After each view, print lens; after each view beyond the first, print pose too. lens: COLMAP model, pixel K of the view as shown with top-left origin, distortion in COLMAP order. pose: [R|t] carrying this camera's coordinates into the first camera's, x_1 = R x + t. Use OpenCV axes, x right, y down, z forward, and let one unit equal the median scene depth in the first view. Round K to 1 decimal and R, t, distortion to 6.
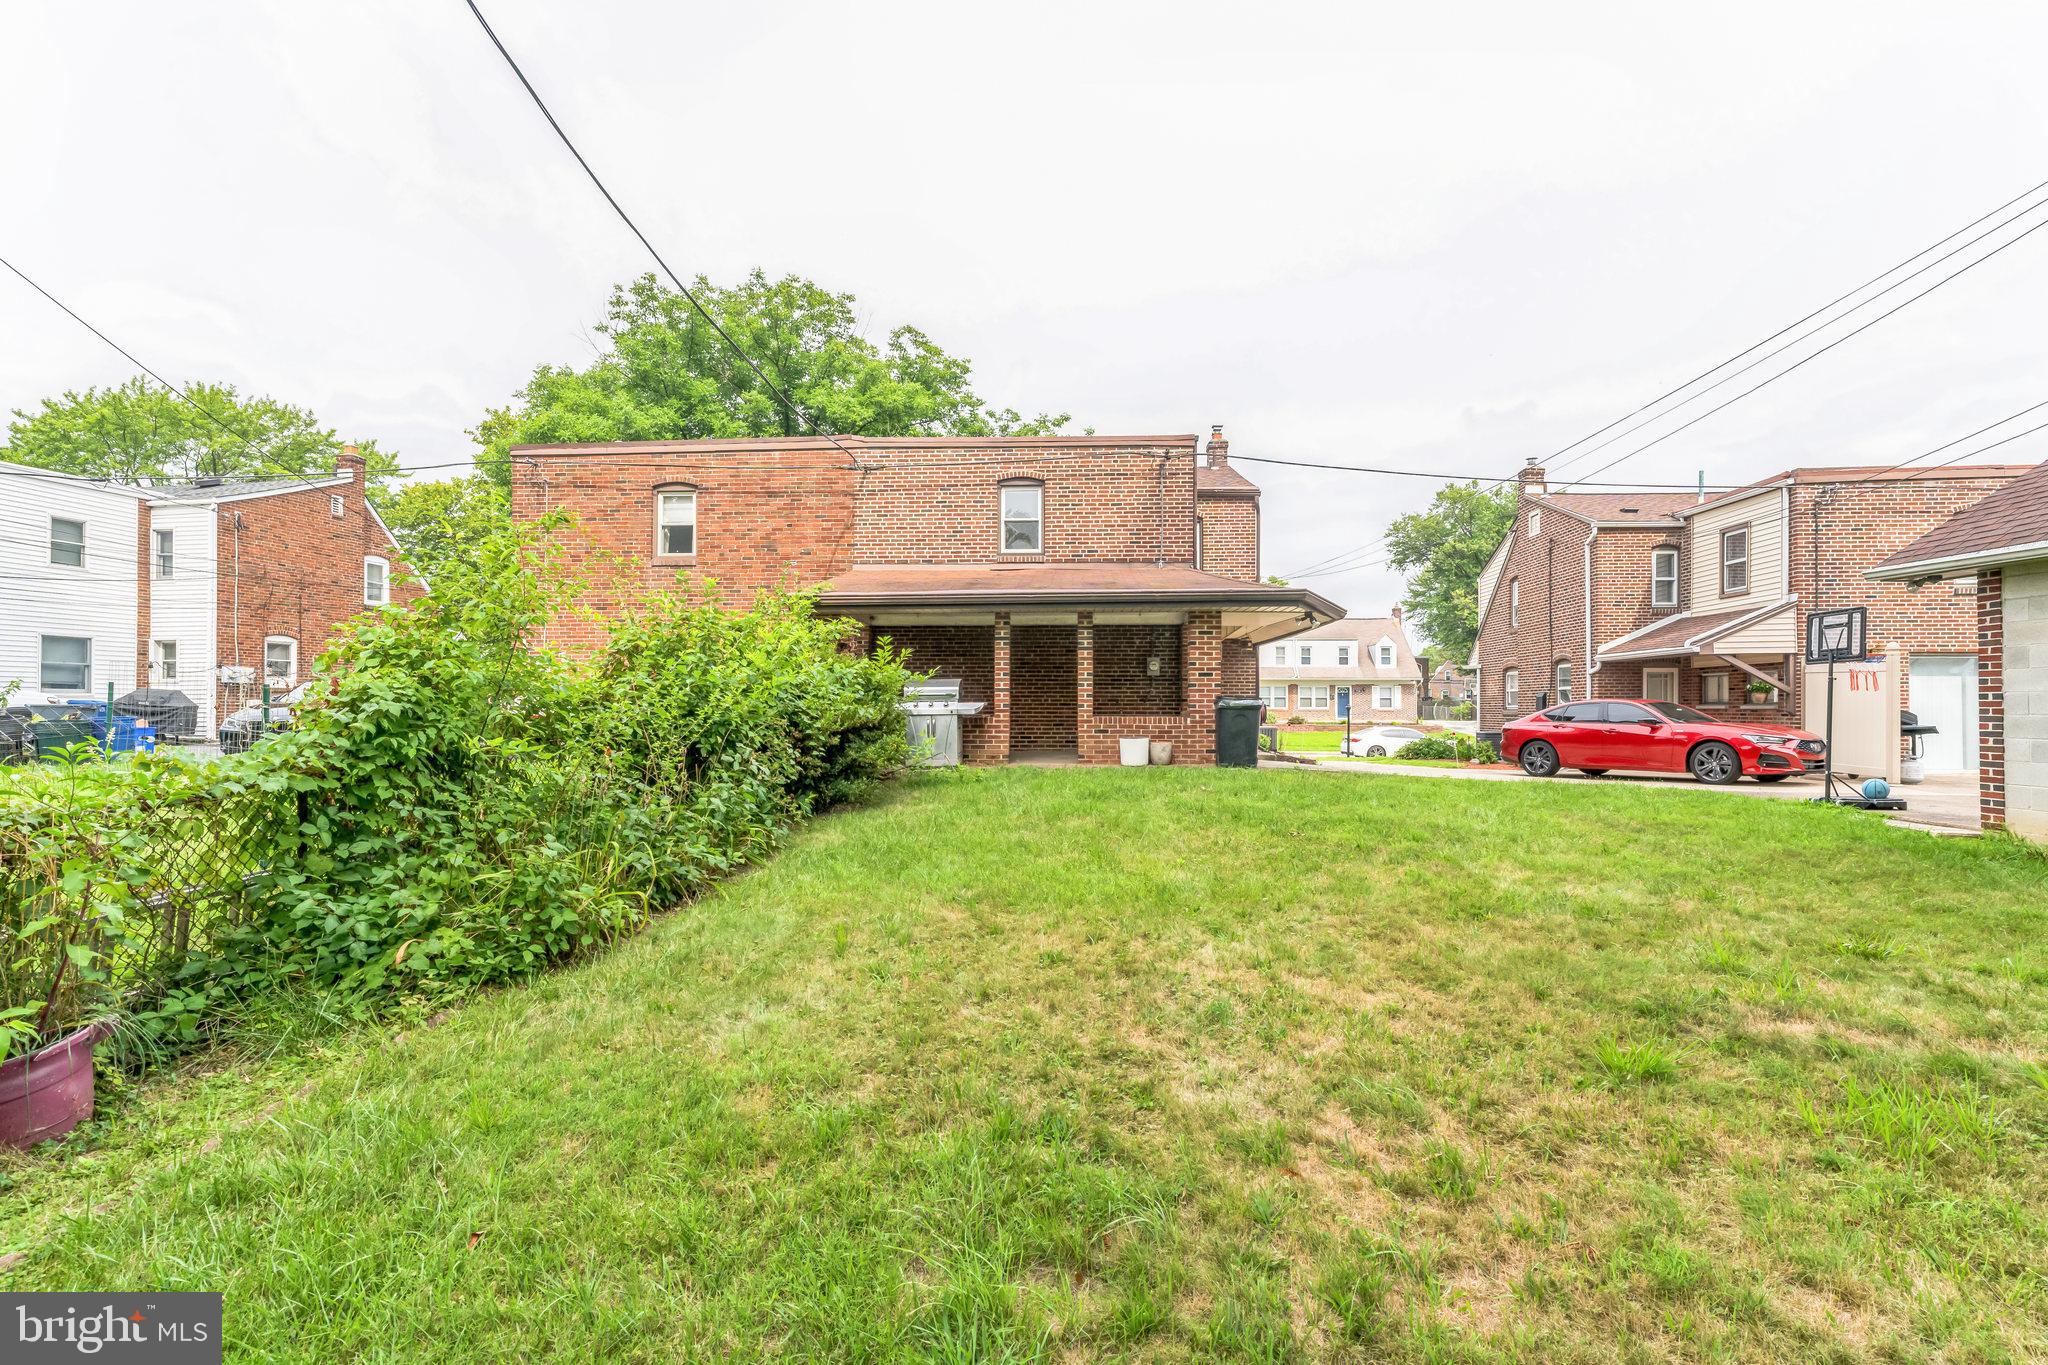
lens RADIAL K [[910.2, 0, 1016.4], [0, 910.2, 679.0], [0, 0, 1]] dist [-0.001286, 0.000145]
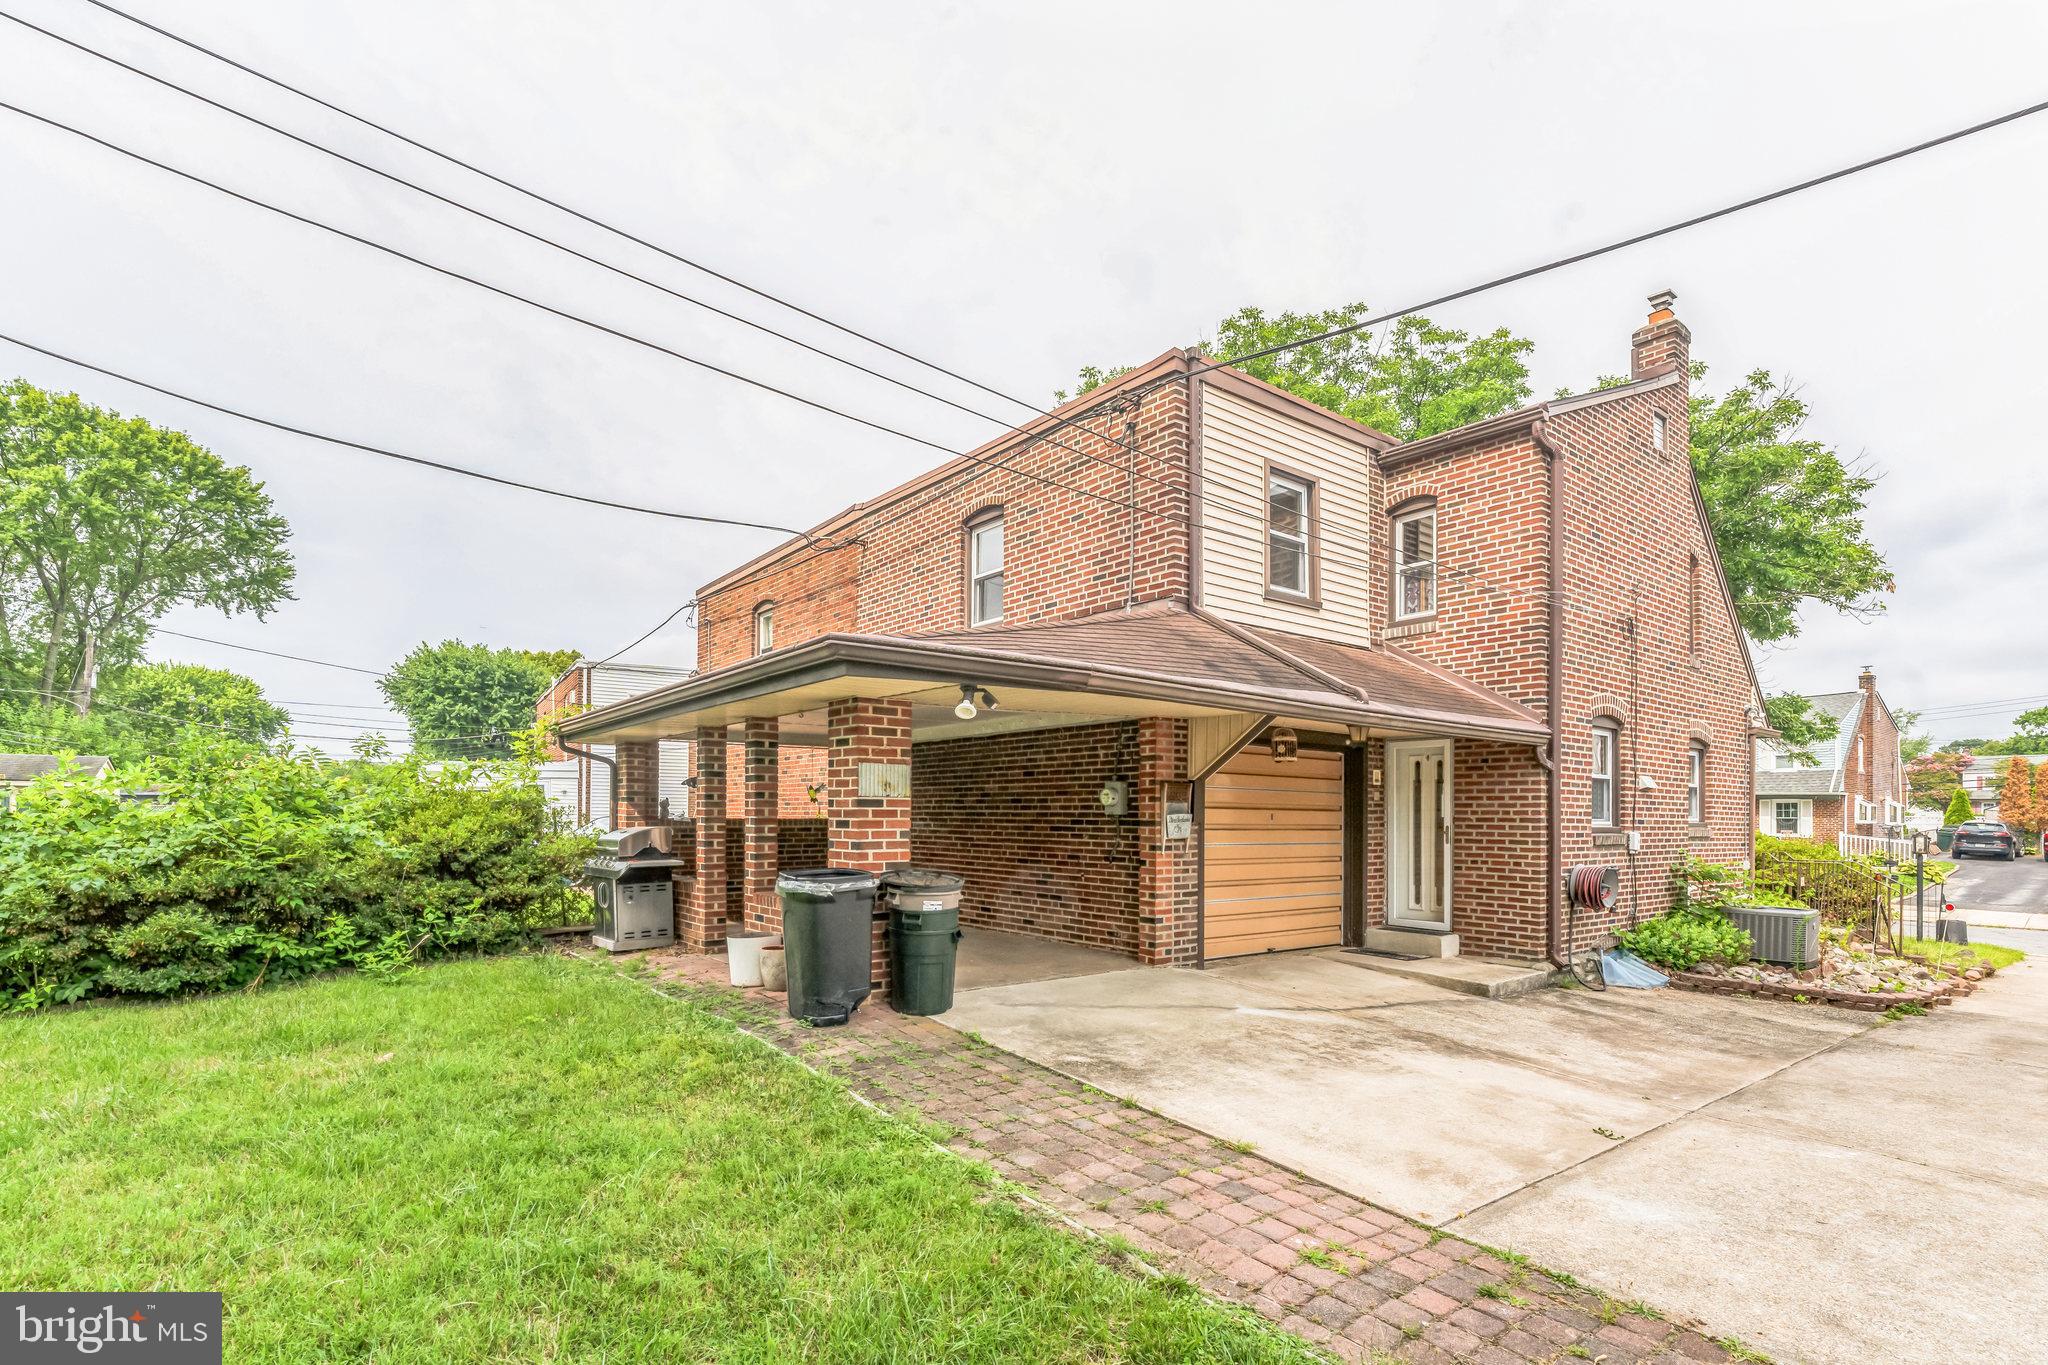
lens RADIAL K [[947.9, 0, 986.8], [0, 947.9, 803.7], [0, 0, 1]] dist [-0.023529, -0.001172]
pose [[0.679196, -0.005288, -0.733938, 0.487567], [0.012610, 0.999911, 0.004465, -0.013754], [0.733849, -0.012288, 0.679202, 0.526789]]
